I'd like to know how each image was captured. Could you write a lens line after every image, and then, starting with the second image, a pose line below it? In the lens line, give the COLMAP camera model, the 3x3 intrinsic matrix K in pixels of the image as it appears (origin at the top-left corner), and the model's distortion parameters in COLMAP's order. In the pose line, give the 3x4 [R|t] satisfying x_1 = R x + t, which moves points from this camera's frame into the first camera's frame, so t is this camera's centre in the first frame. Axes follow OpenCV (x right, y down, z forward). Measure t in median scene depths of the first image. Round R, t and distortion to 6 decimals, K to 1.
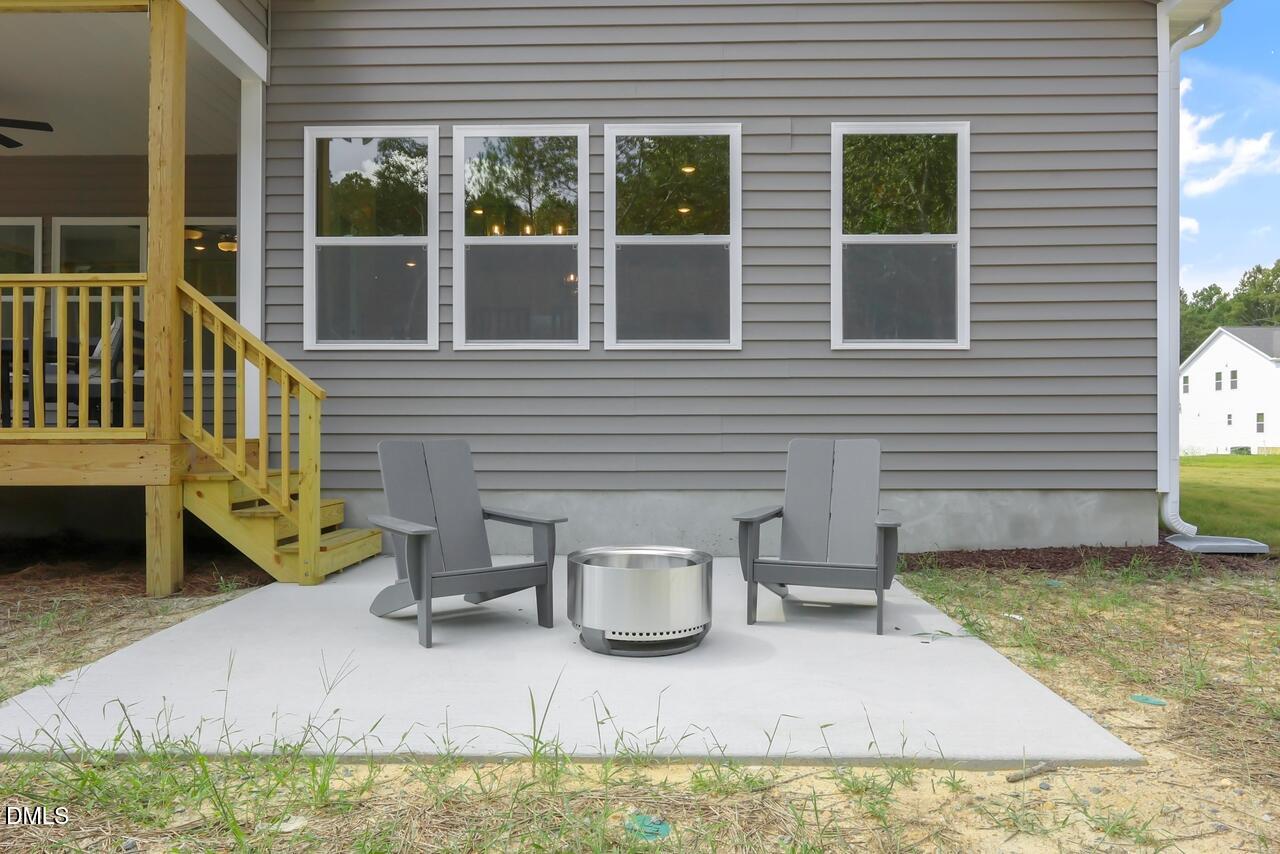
lens RADIAL K [[946.6, 0, 642.8], [0, 946.6, 436.9], [0, 0, 1]] dist [0.000670, -0.004974]
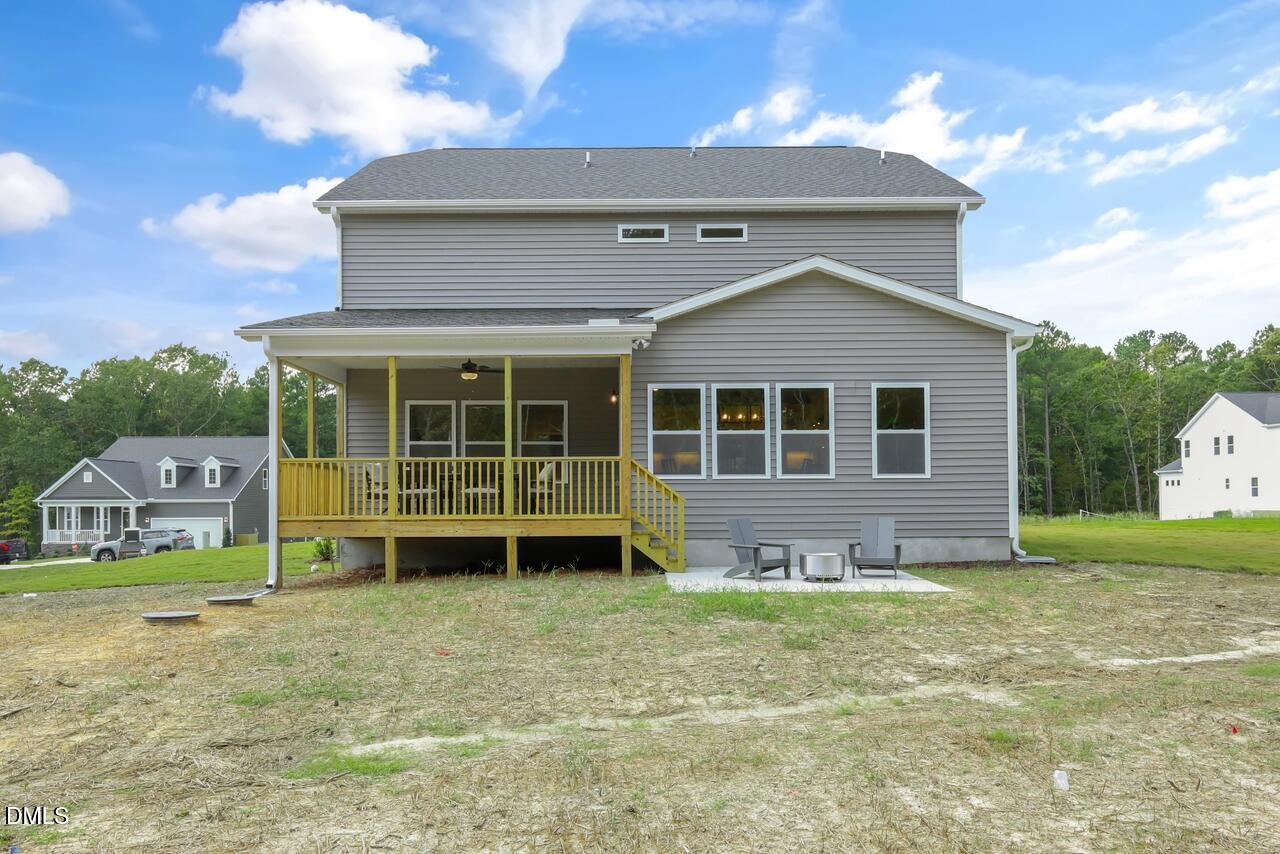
lens RADIAL K [[1010.7, 0, 653.1], [0, 1010.7, 484.3], [0, 0, 1]] dist [0.015018, 0.007006]
pose [[0.999748, -0.005329, 0.021805, -0.404932], [0.005717, 0.999826, -0.017766, -0.034579], [-0.021707, 0.017887, 0.999604, -1.517788]]
